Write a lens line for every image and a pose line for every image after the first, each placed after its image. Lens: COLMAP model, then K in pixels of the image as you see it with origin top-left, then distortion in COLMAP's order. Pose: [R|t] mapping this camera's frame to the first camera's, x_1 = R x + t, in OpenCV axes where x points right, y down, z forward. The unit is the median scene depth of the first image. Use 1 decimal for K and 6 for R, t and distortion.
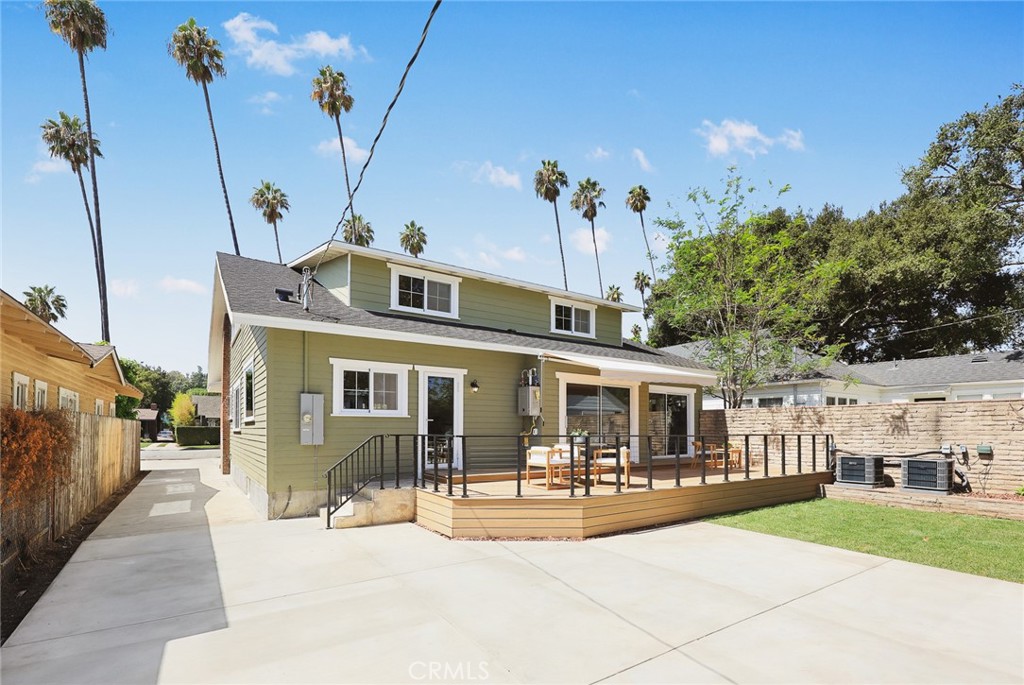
lens RADIAL K [[454.9, 0, 512.0], [0, 454.9, 342.5], [0, 0, 1]] dist [0.002871, 0.000612]
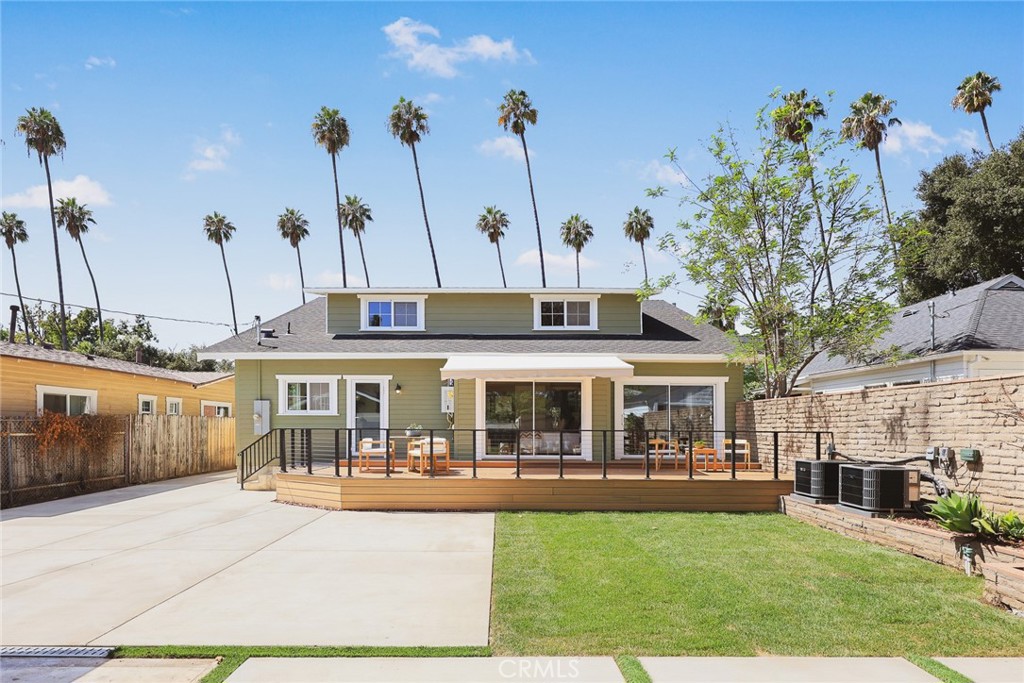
lens RADIAL K [[480.6, 0, 512.0], [0, 480.6, 341.5], [0, 0, 1]] dist [-0.002557, -0.001064]
pose [[0.845374, -0.090998, -0.526367, 0.752200], [0.097447, 0.995120, -0.015532, 0.018216], [0.525211, -0.038162, 0.850116, 0.075419]]
